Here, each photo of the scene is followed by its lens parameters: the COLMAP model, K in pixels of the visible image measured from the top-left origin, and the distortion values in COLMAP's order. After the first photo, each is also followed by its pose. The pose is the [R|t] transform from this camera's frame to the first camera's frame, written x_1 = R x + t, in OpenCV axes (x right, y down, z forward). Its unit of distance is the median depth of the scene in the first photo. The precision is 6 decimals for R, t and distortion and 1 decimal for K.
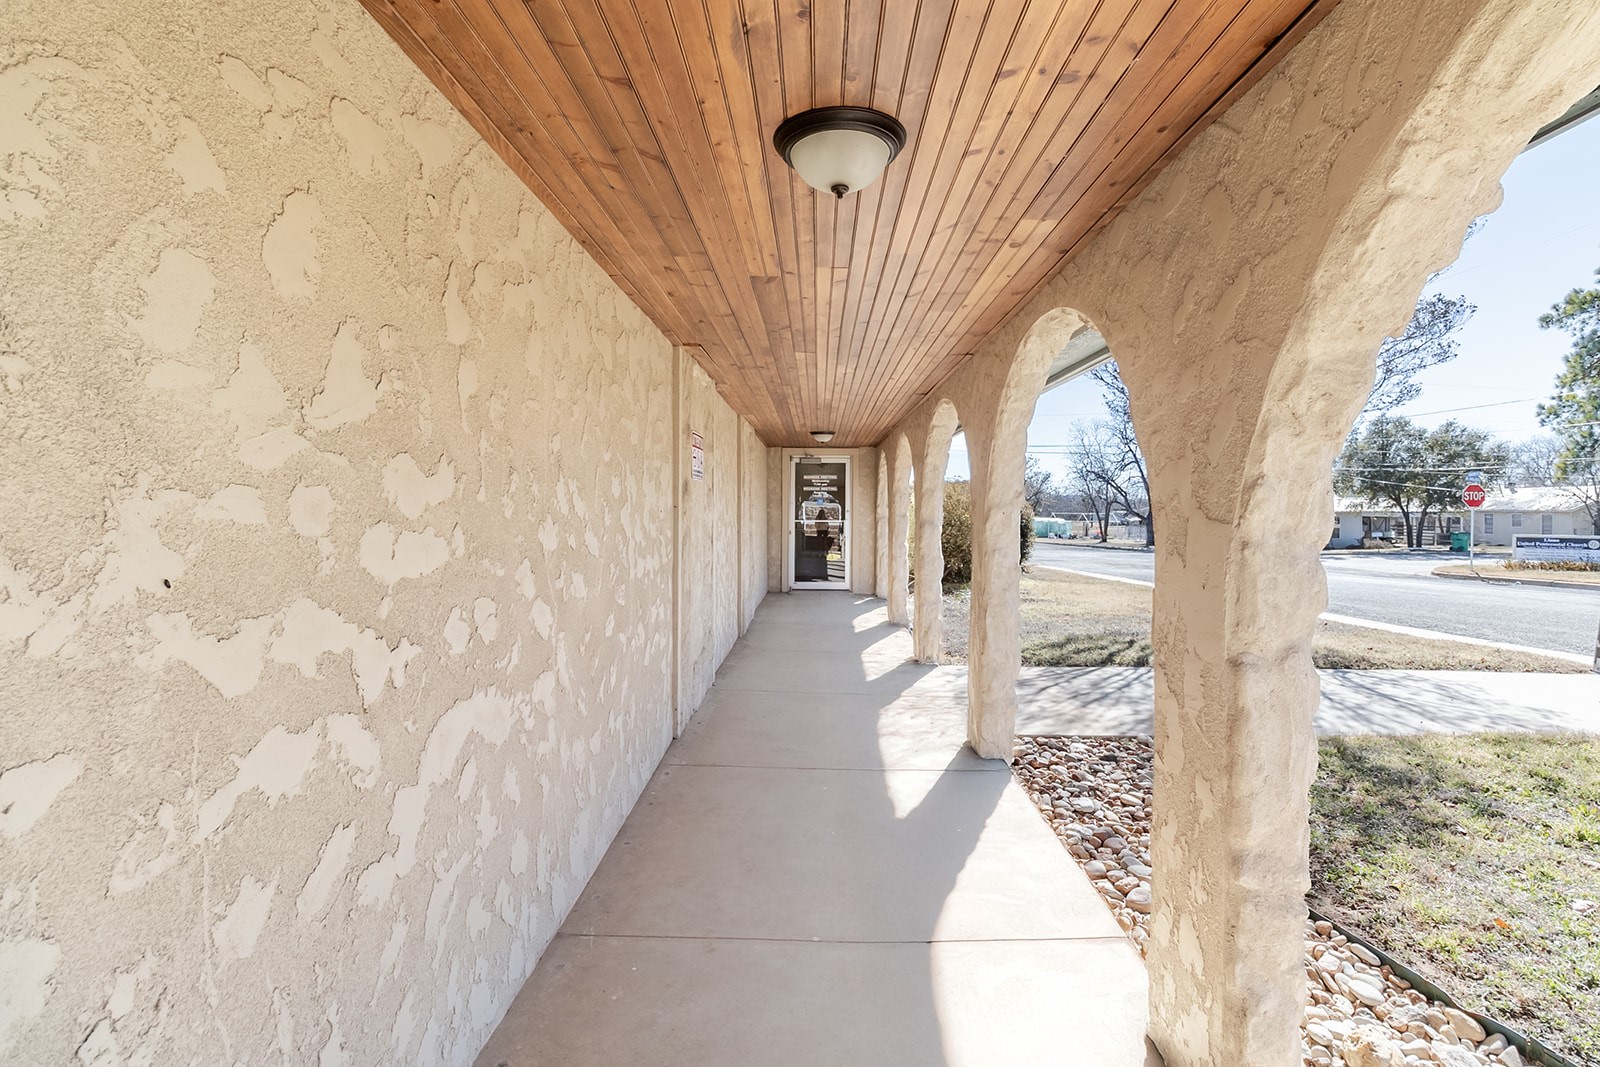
lens RADIAL K [[740.3, 0, 794.5], [0, 740.3, 505.9], [0, 0, 1]] dist [0.002846, 0.000724]
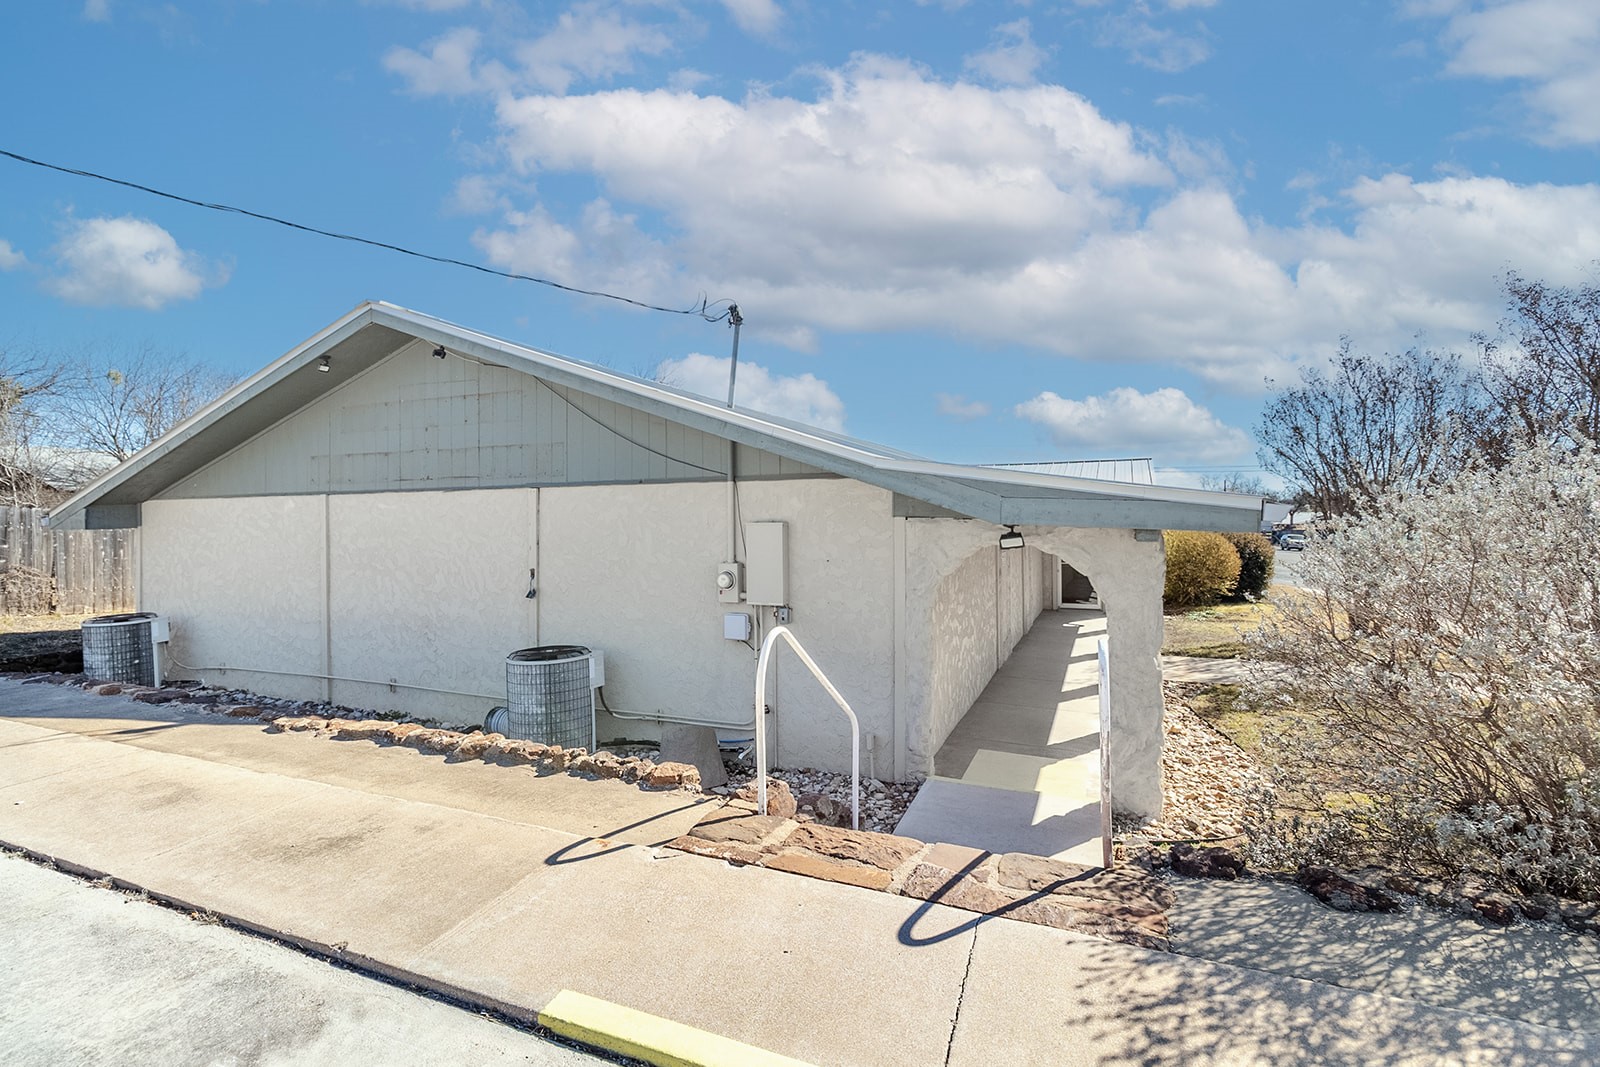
lens RADIAL K [[740.3, 0, 794.5], [0, 740.3, 505.9], [0, 0, 1]] dist [0.002846, 0.000724]
pose [[0.930216, -0.016125, -0.366659, 0.020783], [0.013462, 0.999861, -0.009818, -0.037313], [0.366767, 0.004197, 0.930303, -0.256463]]
